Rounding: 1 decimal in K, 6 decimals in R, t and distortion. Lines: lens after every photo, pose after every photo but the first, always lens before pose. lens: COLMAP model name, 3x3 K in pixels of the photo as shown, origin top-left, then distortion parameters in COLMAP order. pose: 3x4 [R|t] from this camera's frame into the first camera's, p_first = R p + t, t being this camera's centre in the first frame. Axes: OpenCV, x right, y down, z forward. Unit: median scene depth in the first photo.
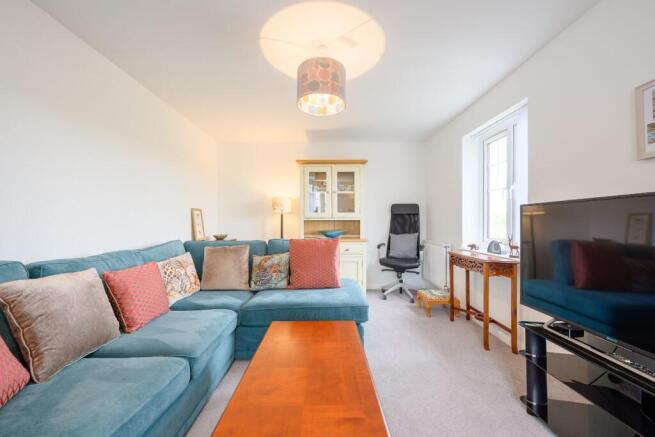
lens RADIAL K [[264.8, 0, 328.2], [0, 264.8, 222.5], [0, 0, 1]] dist [-0.003566, 0.000418]
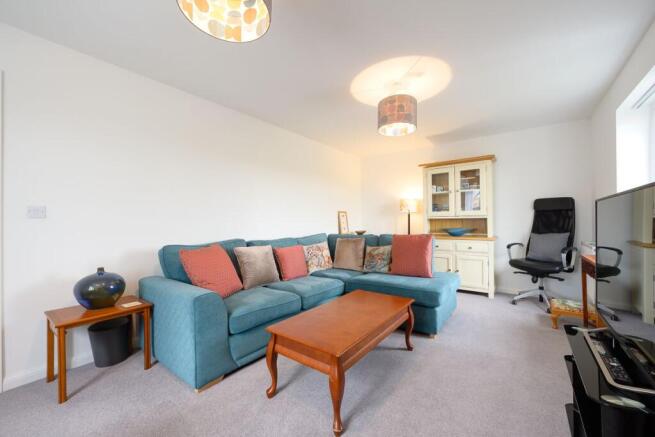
lens RADIAL K [[264.8, 0, 328.9], [0, 264.8, 220.1], [0, 0, 1]] dist [-0.003566, 0.000418]
pose [[0.790116, -0.008997, -0.612891, 0.381383], [0.006541, 0.999959, -0.006248, 0.000909], [0.612922, 0.000928, 0.790143, -0.164557]]
